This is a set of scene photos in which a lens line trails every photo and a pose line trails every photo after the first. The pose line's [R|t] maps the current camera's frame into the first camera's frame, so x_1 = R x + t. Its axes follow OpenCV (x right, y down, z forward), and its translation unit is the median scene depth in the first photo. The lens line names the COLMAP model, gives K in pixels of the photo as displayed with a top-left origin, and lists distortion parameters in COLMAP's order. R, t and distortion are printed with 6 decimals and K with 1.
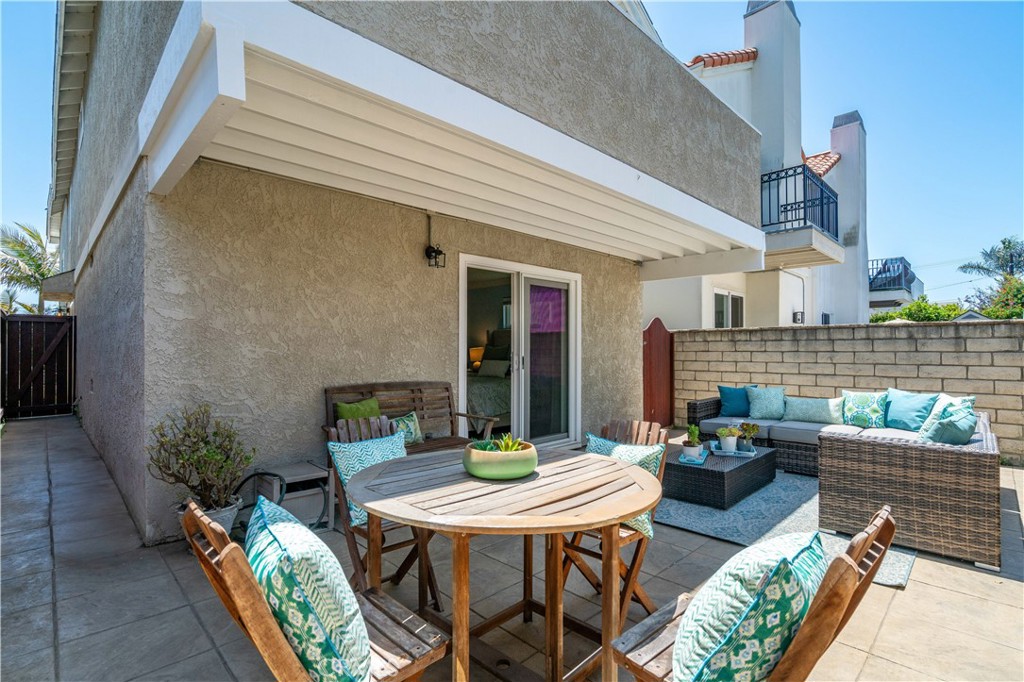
lens RADIAL K [[470.4, 0, 507.6], [0, 470.4, 345.5], [0, 0, 1]] dist [-0.001584, -0.000196]
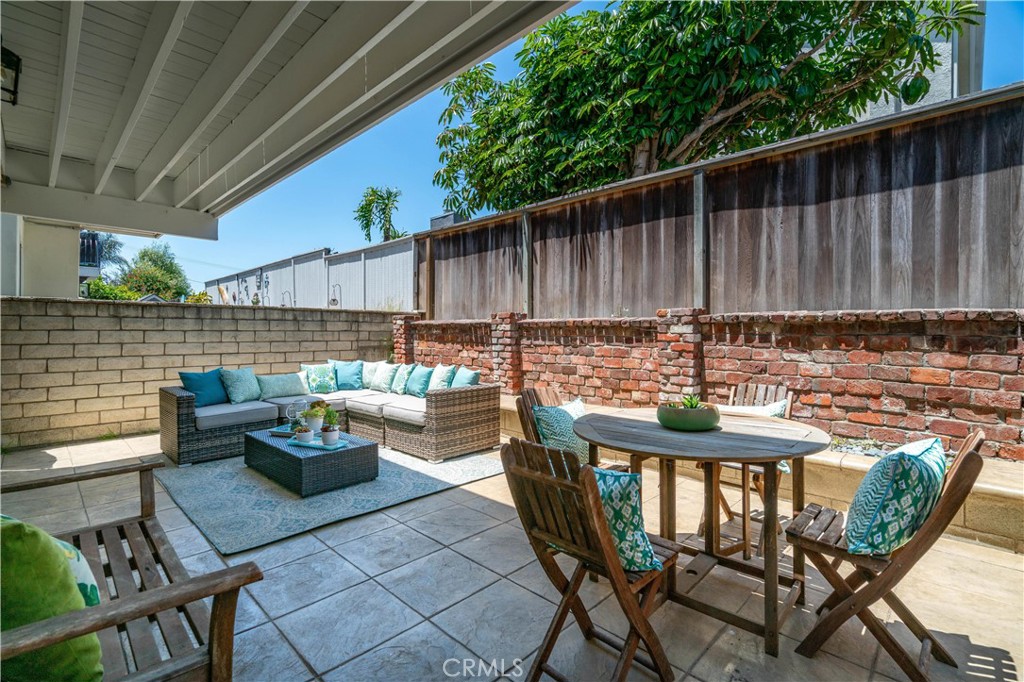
lens RADIAL K [[470.4, 0, 507.4], [0, 470.4, 335.3], [0, 0, 1]] dist [-0.001584, -0.000196]
pose [[-0.015899, -0.009059, 0.999833, -0.365759], [-0.014437, 0.999857, 0.008830, 0.005596], [-0.999769, -0.014295, -0.016027, 0.435243]]
